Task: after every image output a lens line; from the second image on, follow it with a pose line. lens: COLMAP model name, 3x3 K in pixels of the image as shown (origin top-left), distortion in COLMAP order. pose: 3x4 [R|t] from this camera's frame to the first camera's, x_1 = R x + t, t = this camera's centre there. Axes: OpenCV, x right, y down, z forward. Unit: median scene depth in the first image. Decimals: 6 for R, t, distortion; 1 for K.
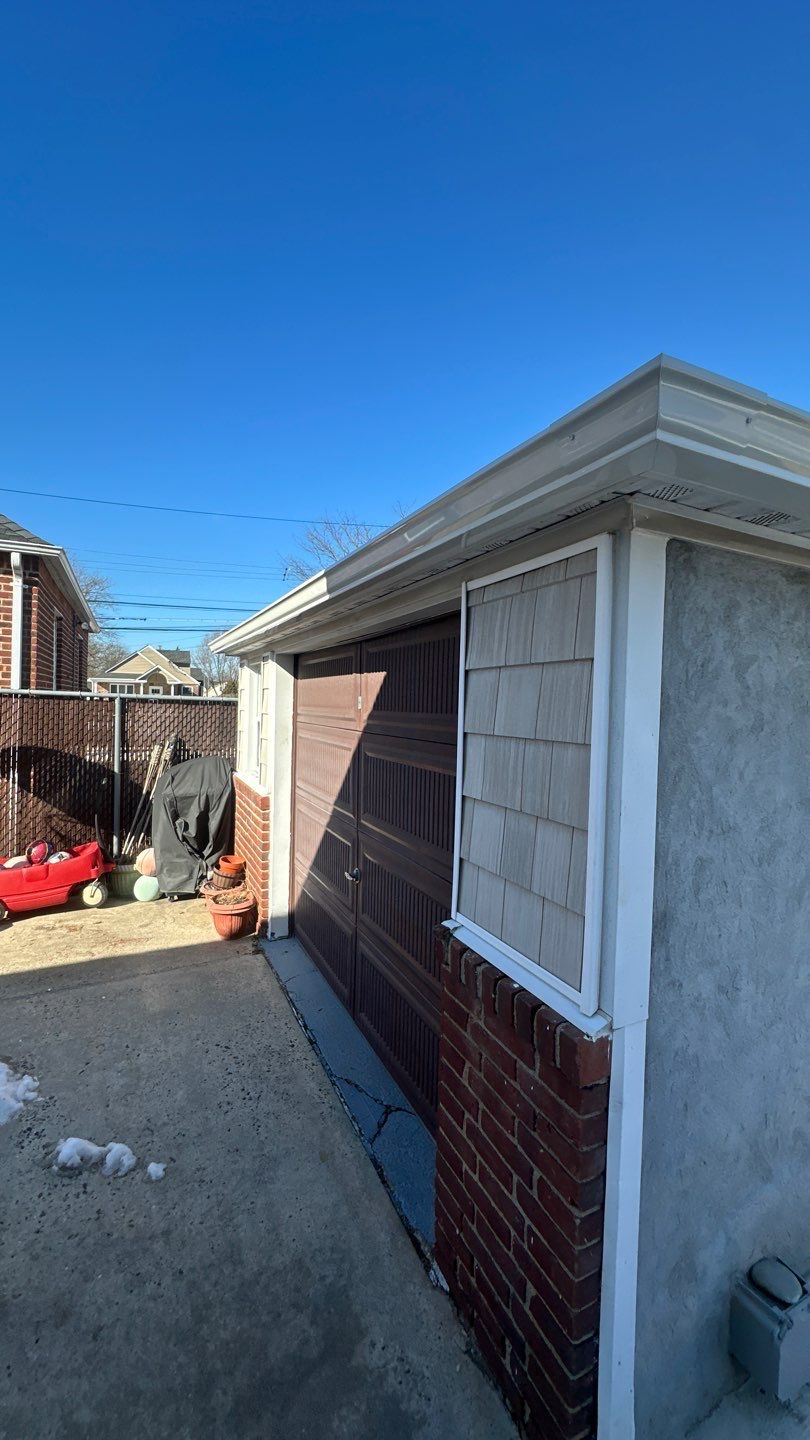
lens RADIAL K [[570.3, 0, 405.0], [0, 570.3, 720.0], [0, 0, 1]] dist [-0.001921, 0.000201]
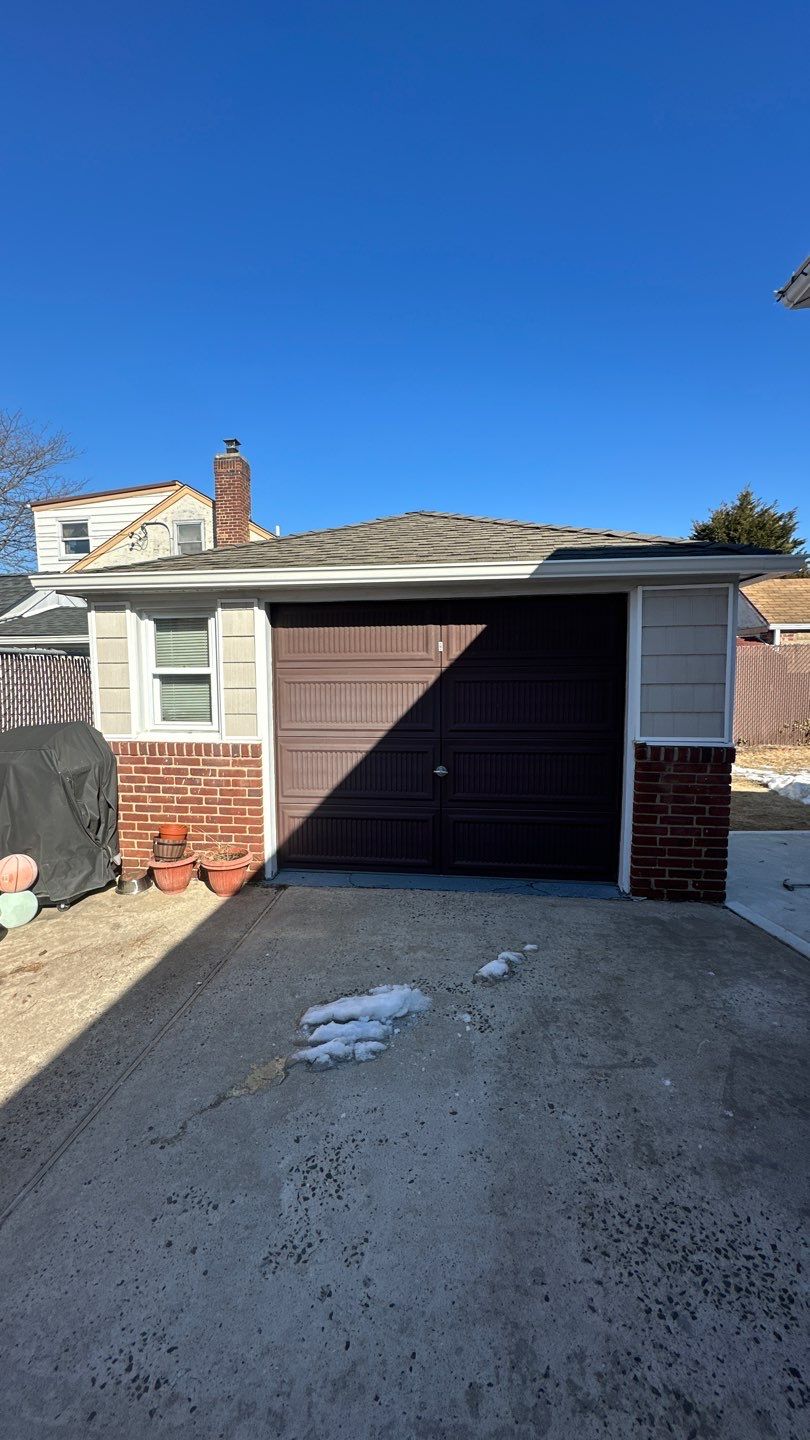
lens RADIAL K [[570.3, 0, 405.0], [0, 570.3, 720.0], [0, 0, 1]] dist [-0.001921, 0.000201]
pose [[0.552777, -0.107826, 0.826324, -2.723074], [0.046570, 0.994041, 0.098557, 0.012601], [-0.832027, -0.015999, 0.554505, 0.643564]]
